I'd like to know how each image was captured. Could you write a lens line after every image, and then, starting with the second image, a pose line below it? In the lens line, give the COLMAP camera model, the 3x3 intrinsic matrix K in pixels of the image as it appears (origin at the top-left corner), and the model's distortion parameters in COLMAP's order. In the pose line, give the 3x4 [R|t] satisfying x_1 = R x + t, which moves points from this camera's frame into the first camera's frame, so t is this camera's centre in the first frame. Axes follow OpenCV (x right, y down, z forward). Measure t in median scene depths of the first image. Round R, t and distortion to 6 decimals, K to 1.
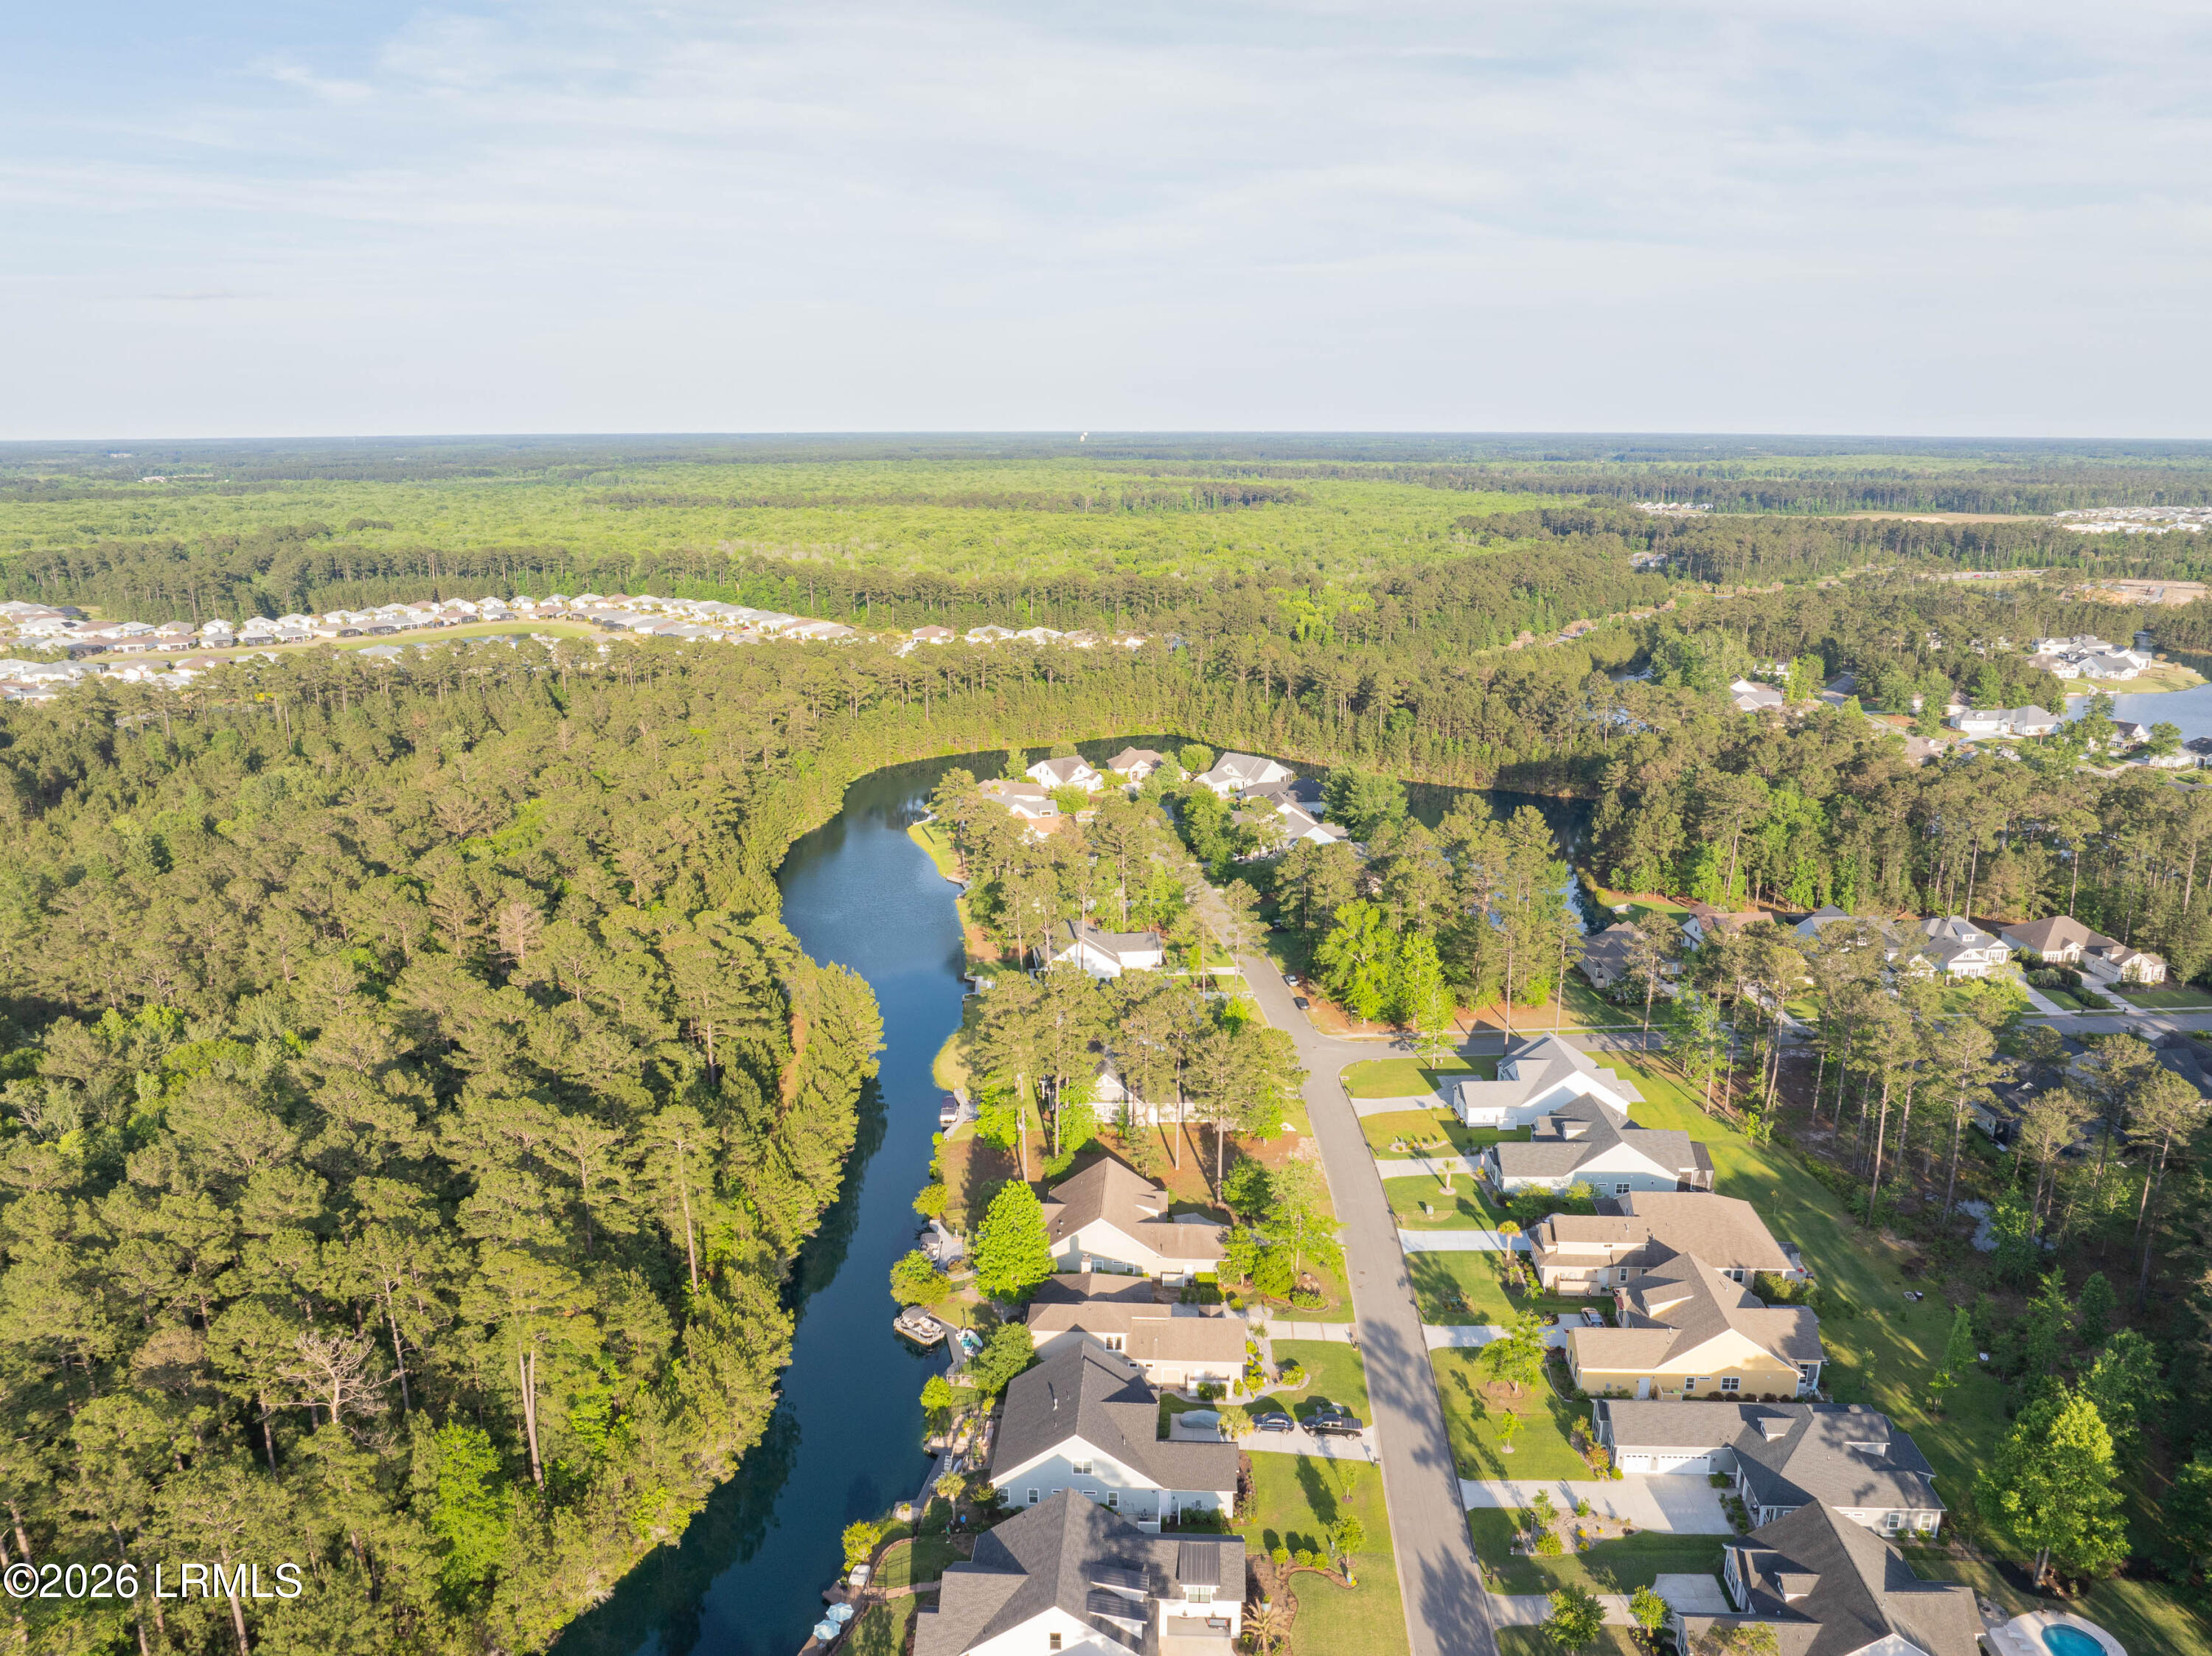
lens RADIAL K [[1550.0, 0, 1117.3], [0, 1550.0, 822.8], [0, 0, 1]] dist [-0.051573, 0.016983]
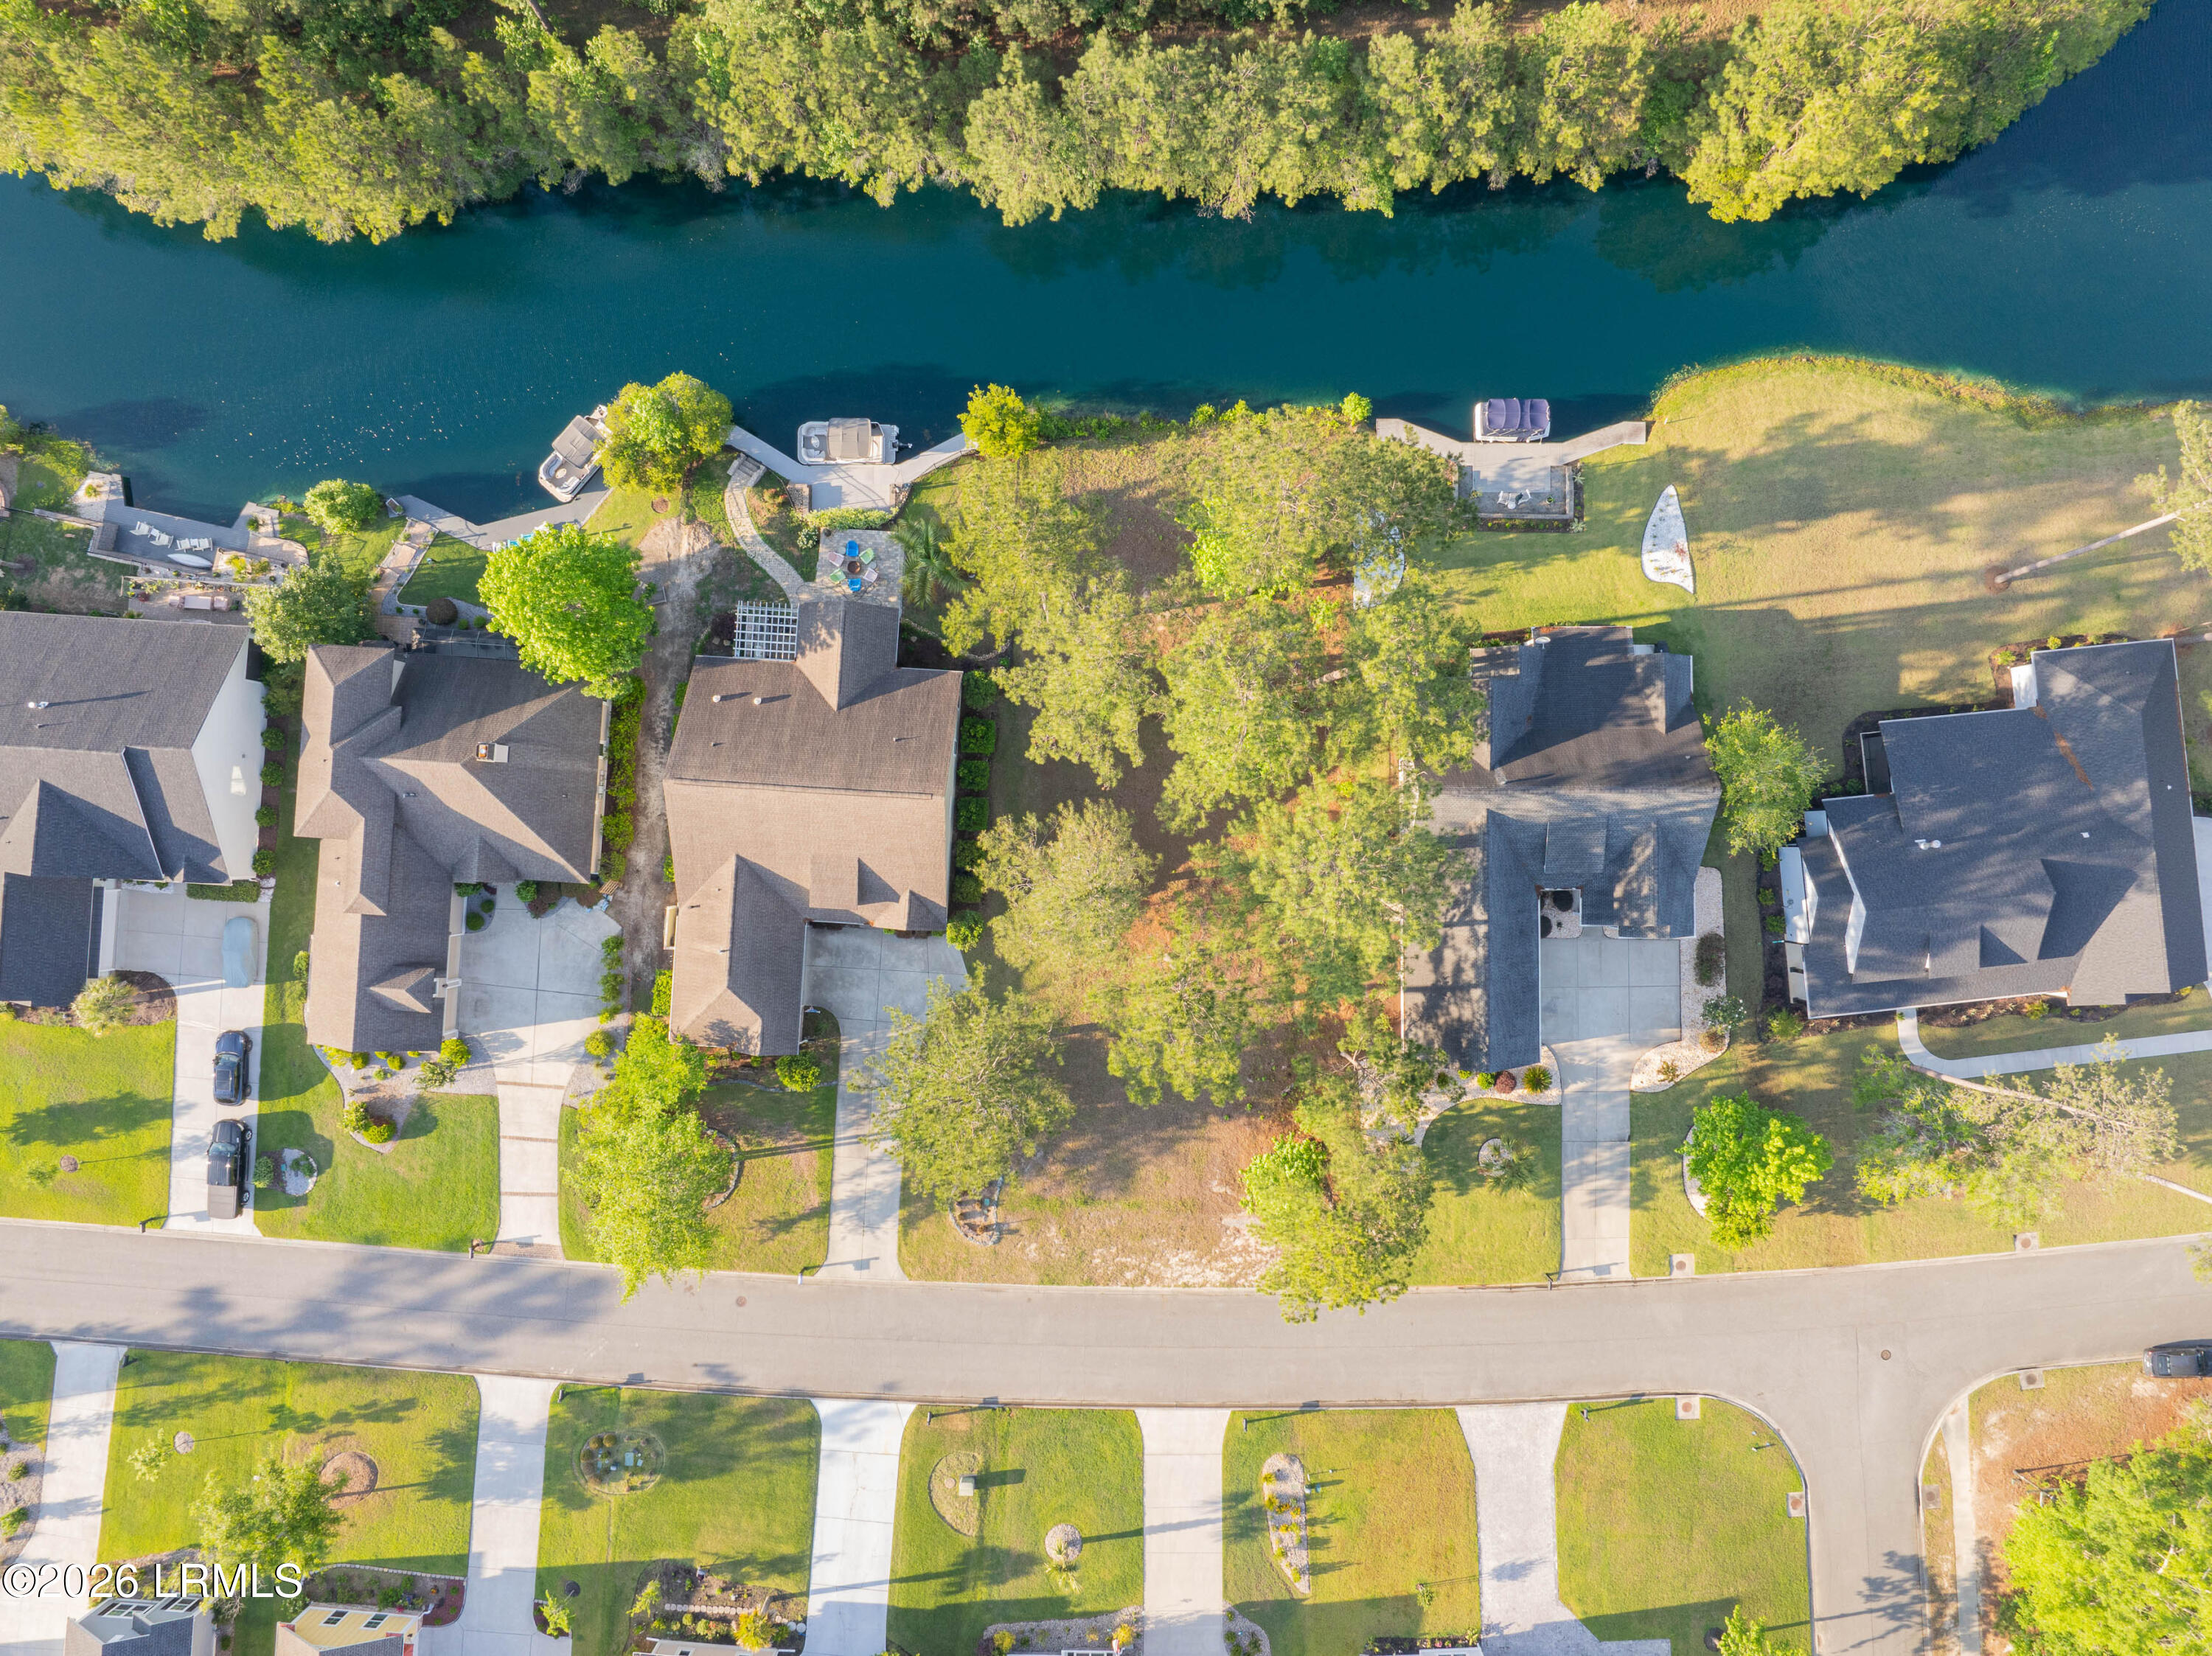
lens RADIAL K [[1550.0, 0, 1118.5], [0, 1550.0, 820.6], [0, 0, 1]] dist [-0.051573, 0.016983]
pose [[-0.011961, 0.999854, -0.012241, 0.002902], [-0.249350, 0.008873, 0.968373, -0.131515], [0.968340, 0.014635, 0.249207, 0.566851]]
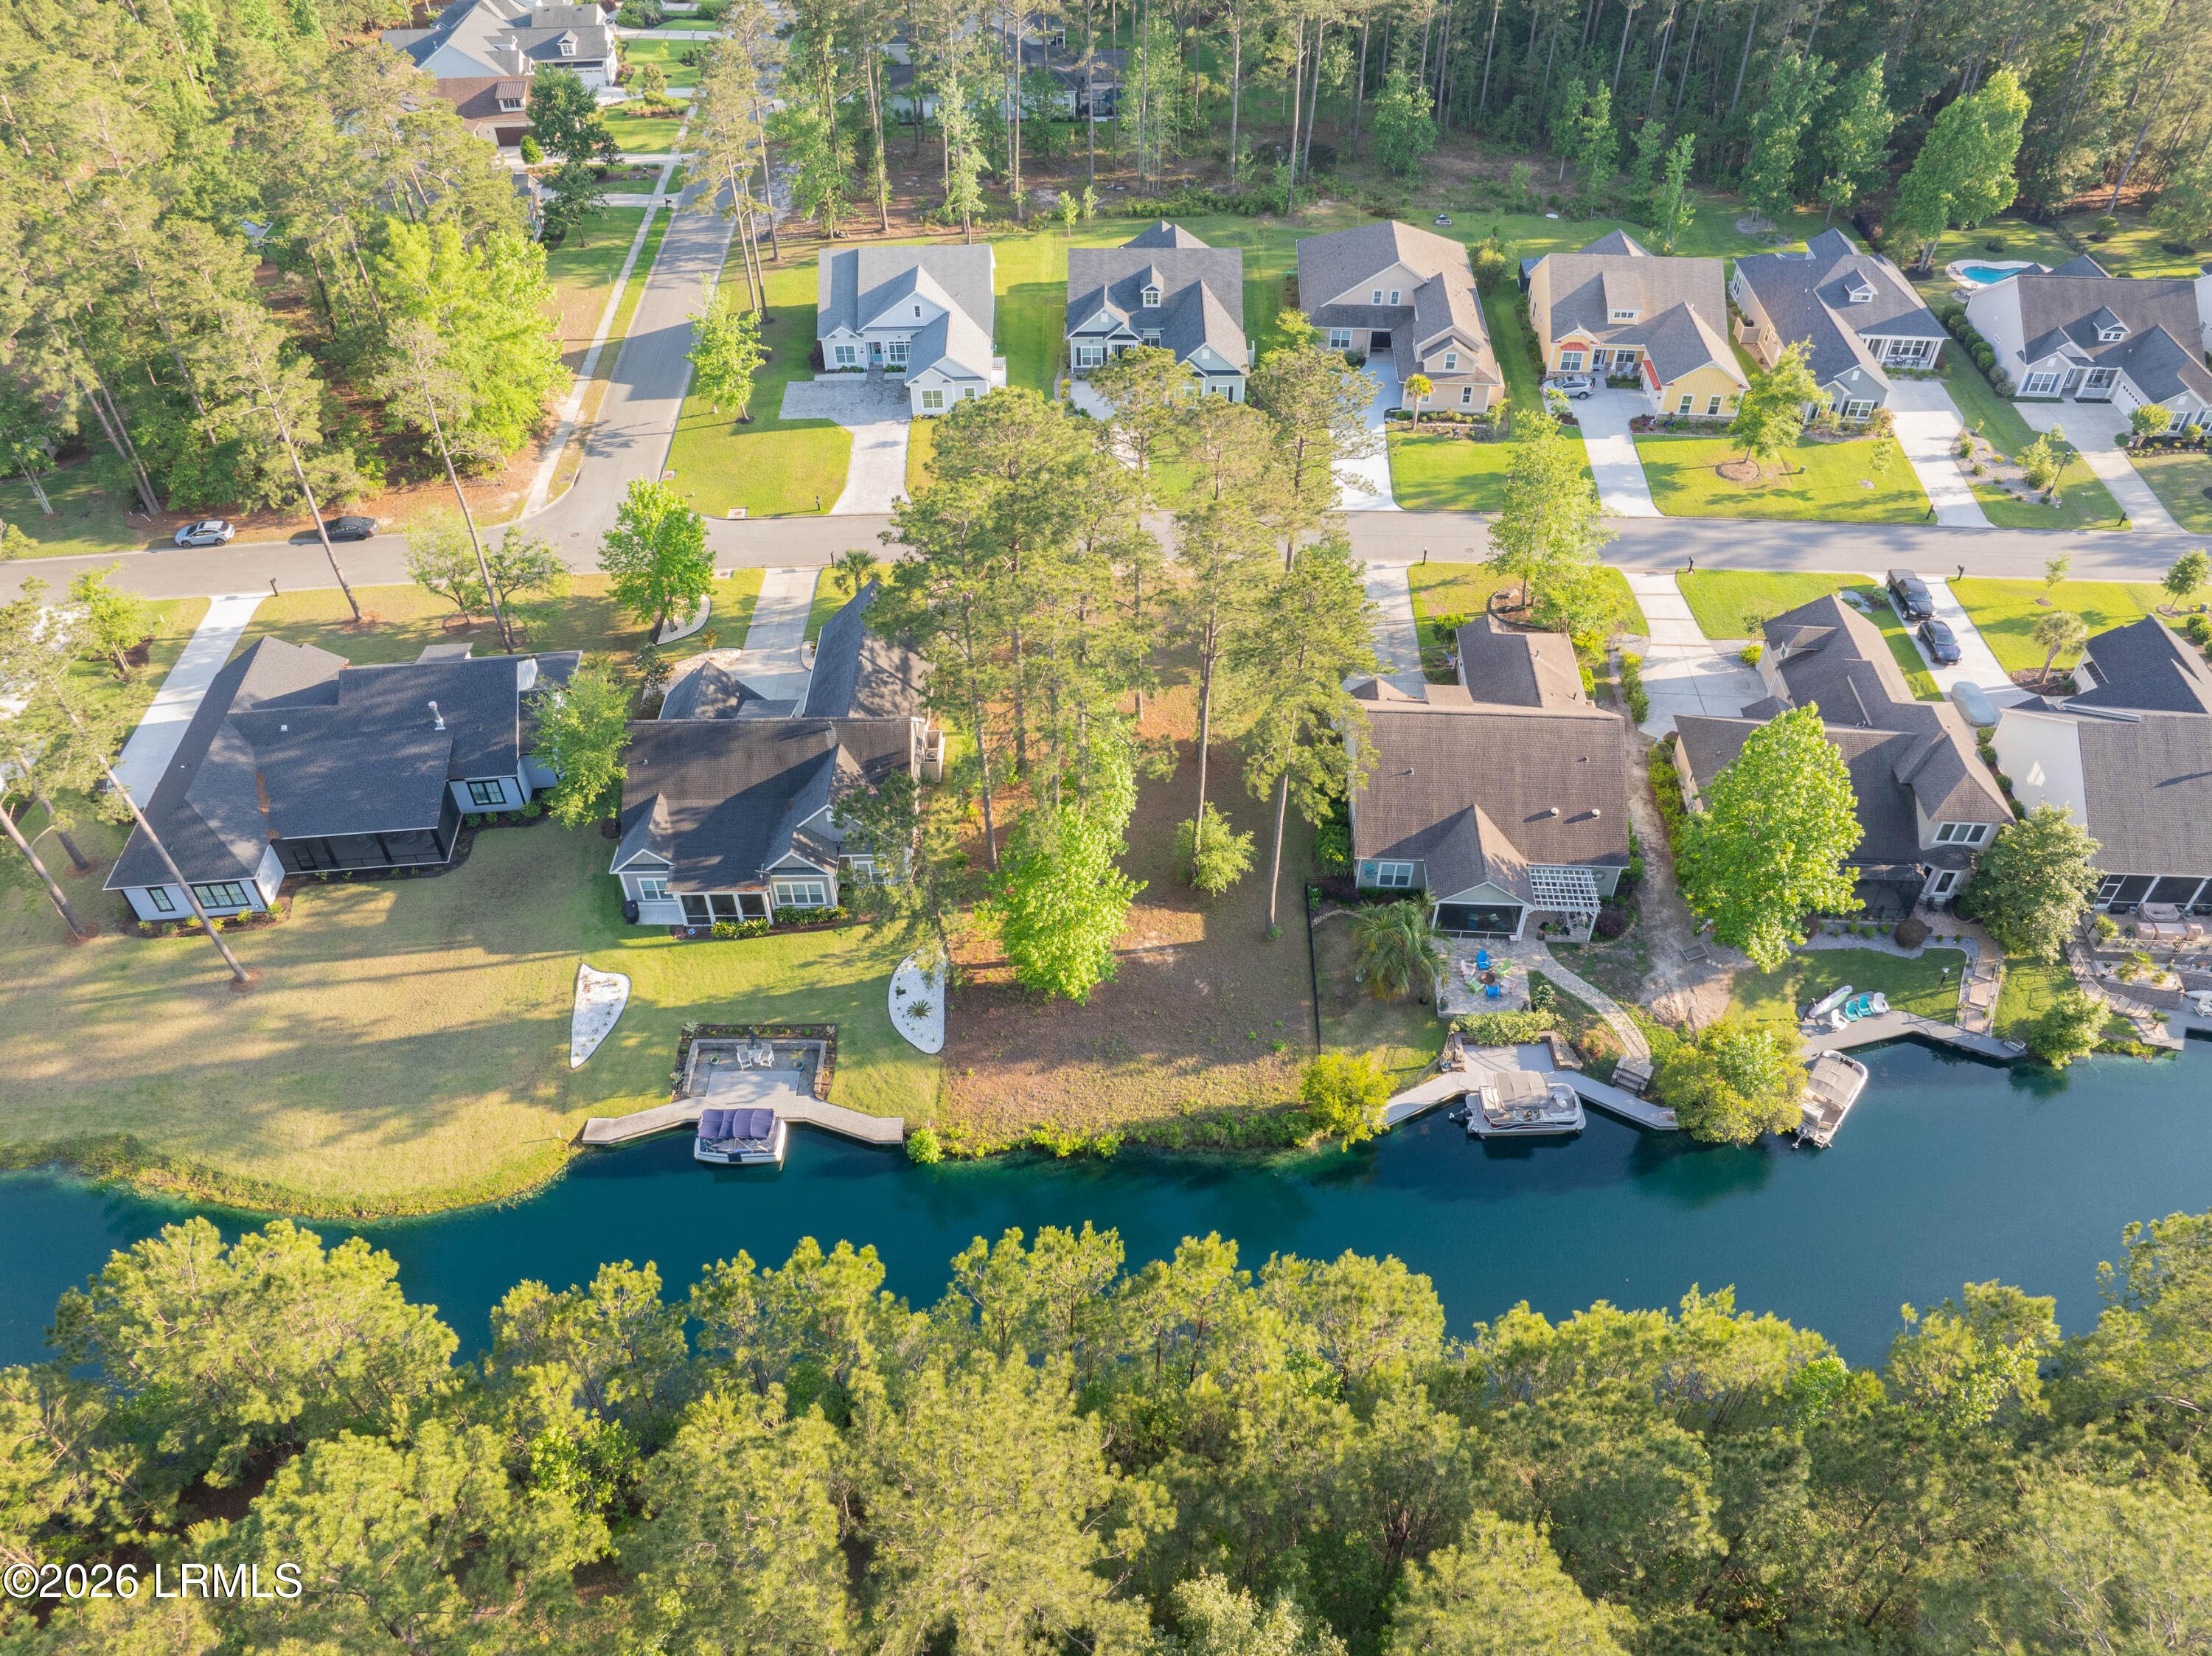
lens RADIAL K [[1550.0, 0, 1113.5], [0, 1550.0, 818.5], [0, 0, 1]] dist [-0.051573, 0.016983]
pose [[0.005514, -0.676980, 0.735981, -0.224561], [0.254529, 0.712702, 0.653660, -0.050059], [-0.967049, 0.183724, 0.176241, 0.600580]]
